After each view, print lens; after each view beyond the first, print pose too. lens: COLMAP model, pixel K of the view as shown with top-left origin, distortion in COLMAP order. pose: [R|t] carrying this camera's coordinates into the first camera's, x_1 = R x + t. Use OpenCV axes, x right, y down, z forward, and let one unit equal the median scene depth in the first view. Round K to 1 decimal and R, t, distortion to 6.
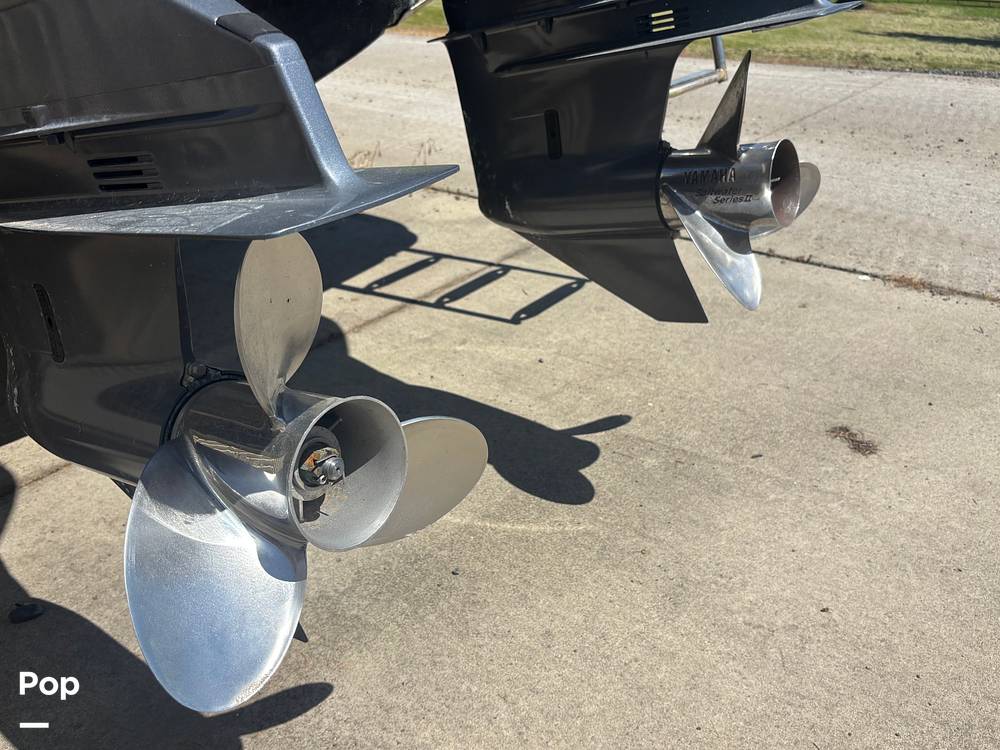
lens RADIAL K [[856.5, 0, 500.0], [0, 856.5, 375.0], [0, 0, 1]] dist [0.014101, 0.005398]
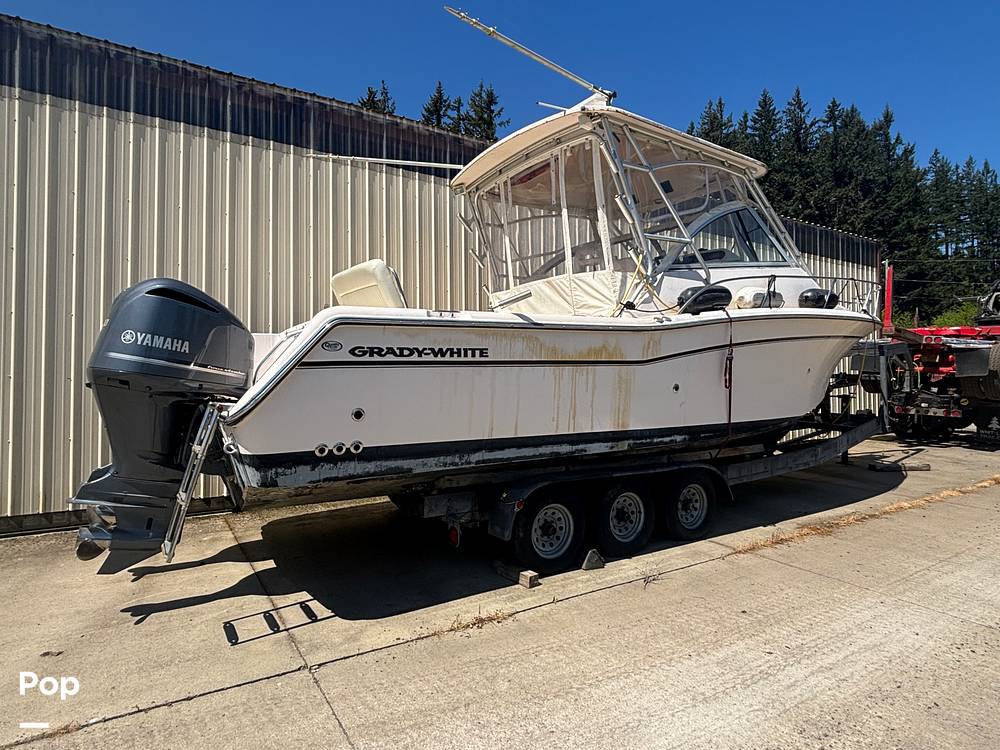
lens RADIAL K [[570.3, 0, 500.0], [0, 570.3, 375.0], [0, 0, 1]] dist [-0.004185, -0.000003]
pose [[-0.350807, 0.031827, -0.935907, 1.144894], [-0.429404, 0.882690, 0.190971, -1.228867], [0.832194, 0.468876, -0.295987, 1.662848]]
